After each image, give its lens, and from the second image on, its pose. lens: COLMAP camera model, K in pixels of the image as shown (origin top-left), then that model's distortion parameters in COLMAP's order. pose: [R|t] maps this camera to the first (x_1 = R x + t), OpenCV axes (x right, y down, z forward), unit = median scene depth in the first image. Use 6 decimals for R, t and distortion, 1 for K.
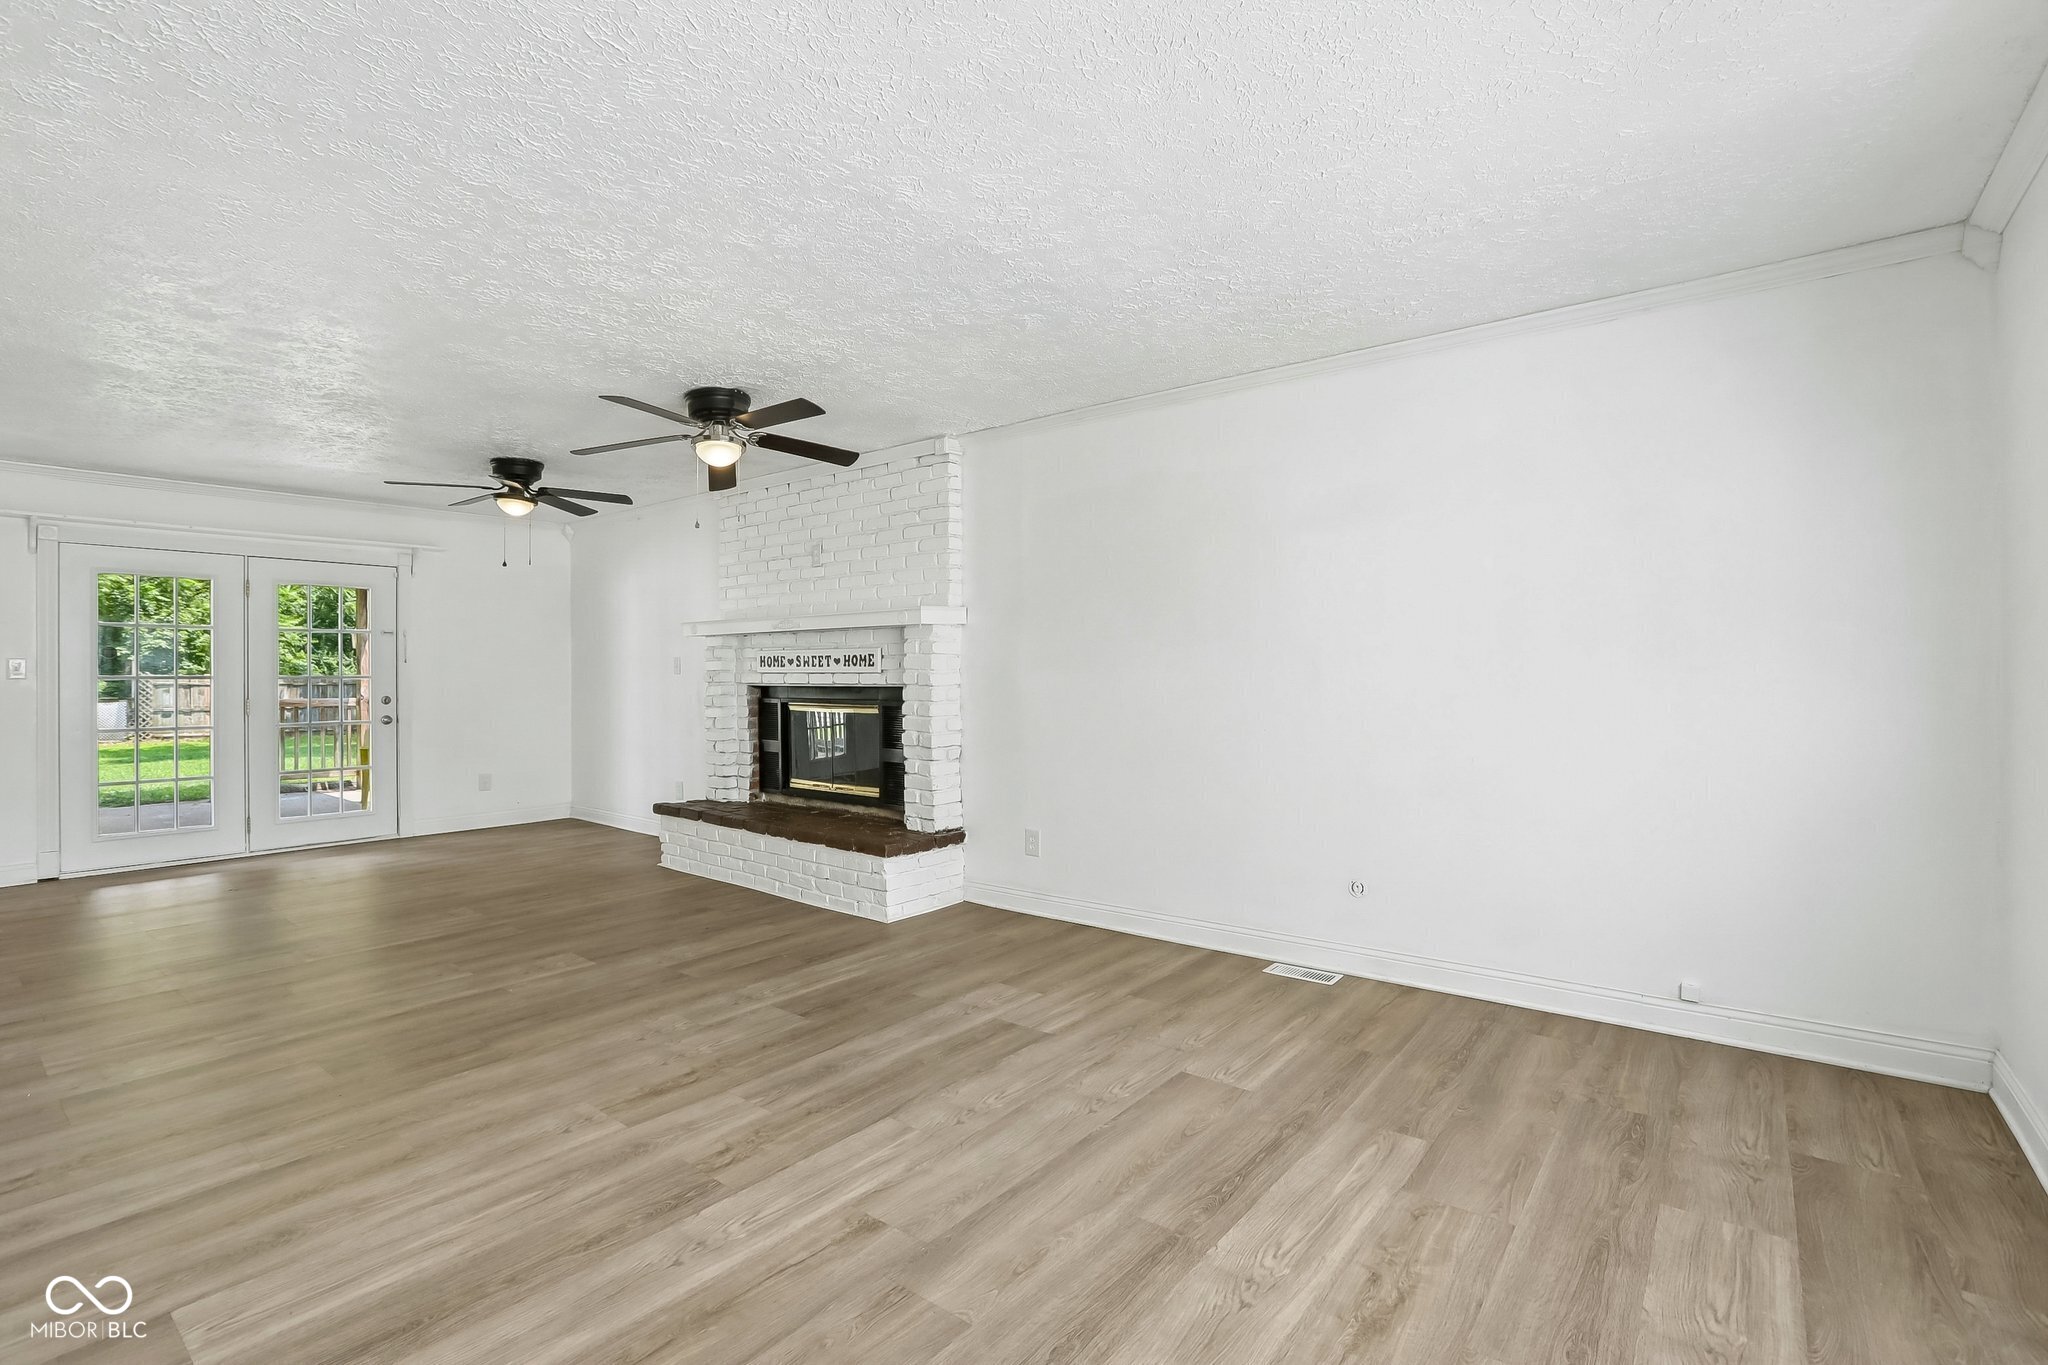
lens RADIAL K [[932.9, 0, 1028.9], [0, 932.9, 670.4], [0, 0, 1]] dist [-0.061947, 0.021504]
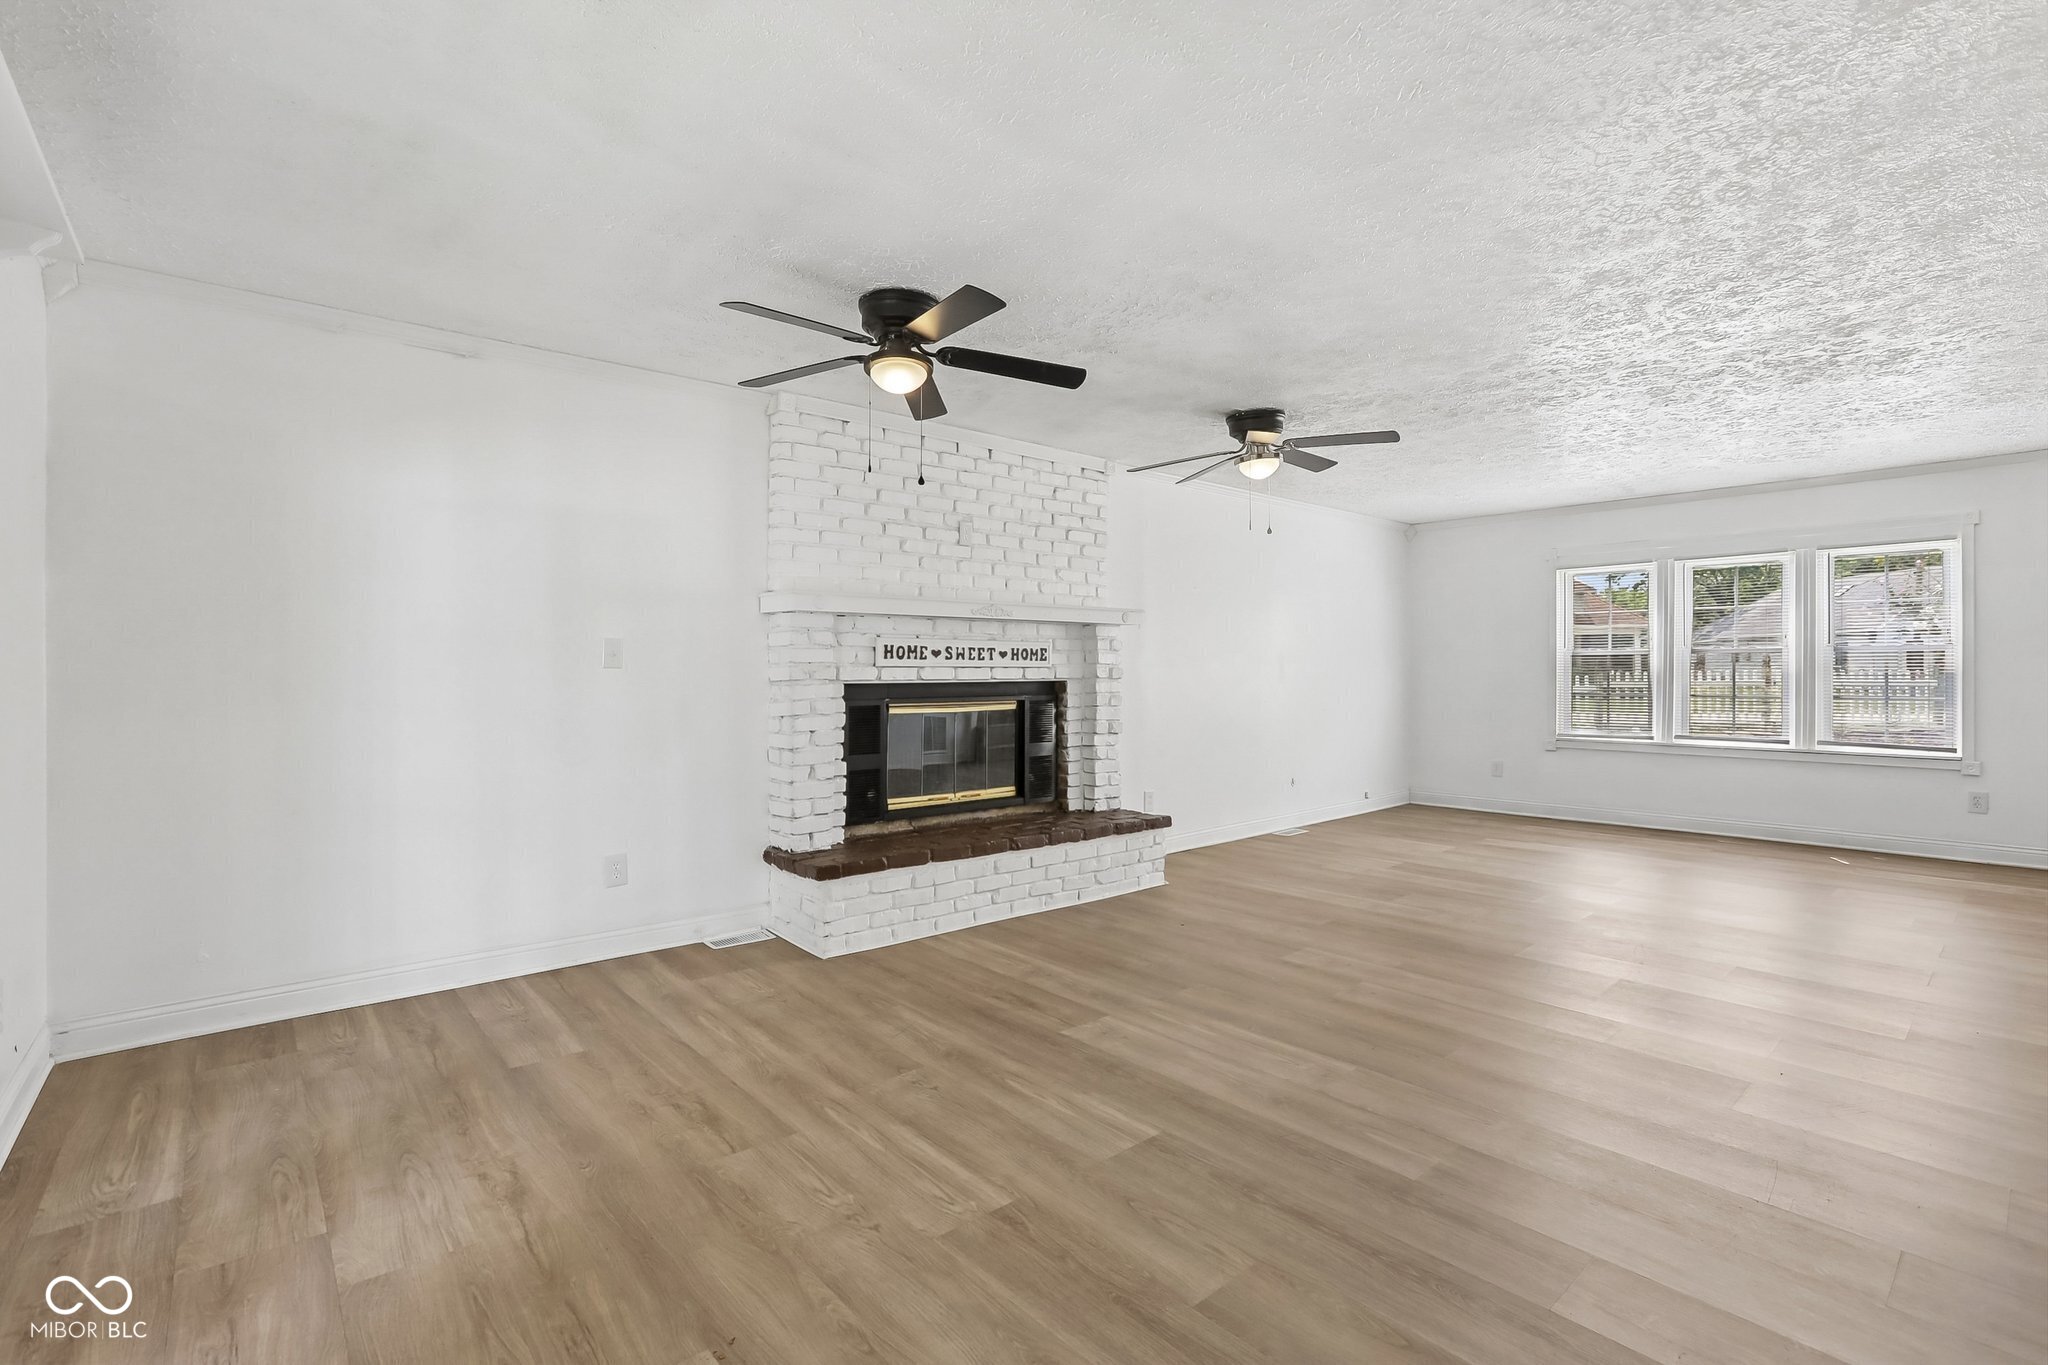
lens RADIAL K [[932.9, 0, 1028.9], [0, 932.9, 670.4], [0, 0, 1]] dist [-0.061947, 0.021504]
pose [[0.189253, 0.005141, 0.981915, -1.484484], [-0.000252, 0.999987, -0.005187, 0.014349], [-0.981928, 0.000734, 0.189252, 1.066625]]
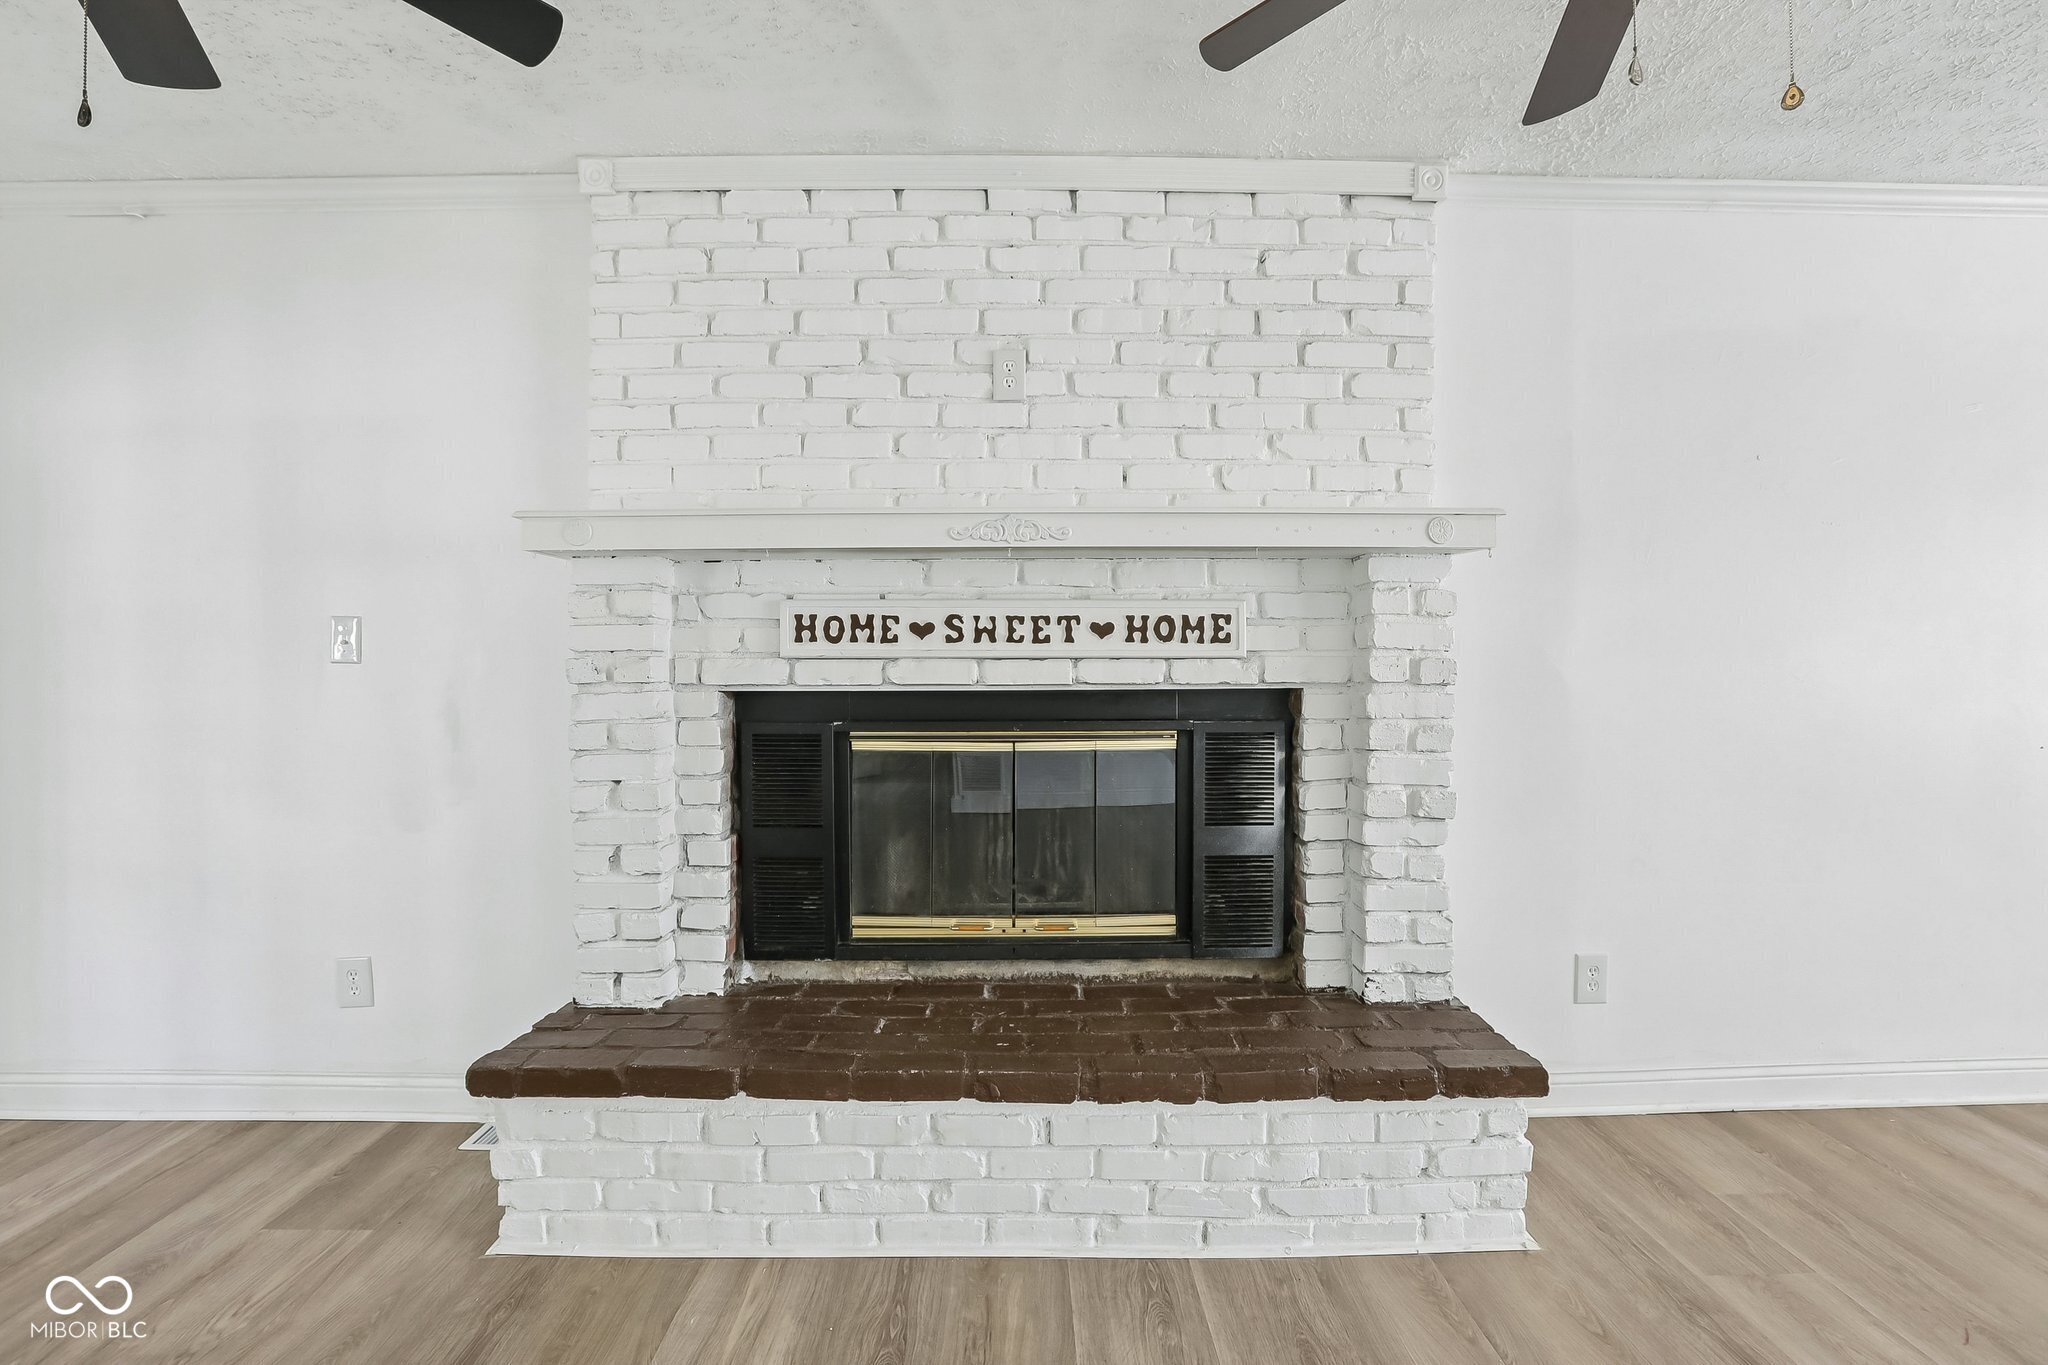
lens RADIAL K [[932.9, 0, 1028.9], [0, 932.9, 670.4], [0, 0, 1]] dist [-0.061947, 0.021504]
pose [[0.775319, 0.002032, 0.631567, -0.663121], [-0.000819, 0.999997, -0.002212, 0.012531], [-0.631570, 0.001198, 0.775318, 0.927690]]
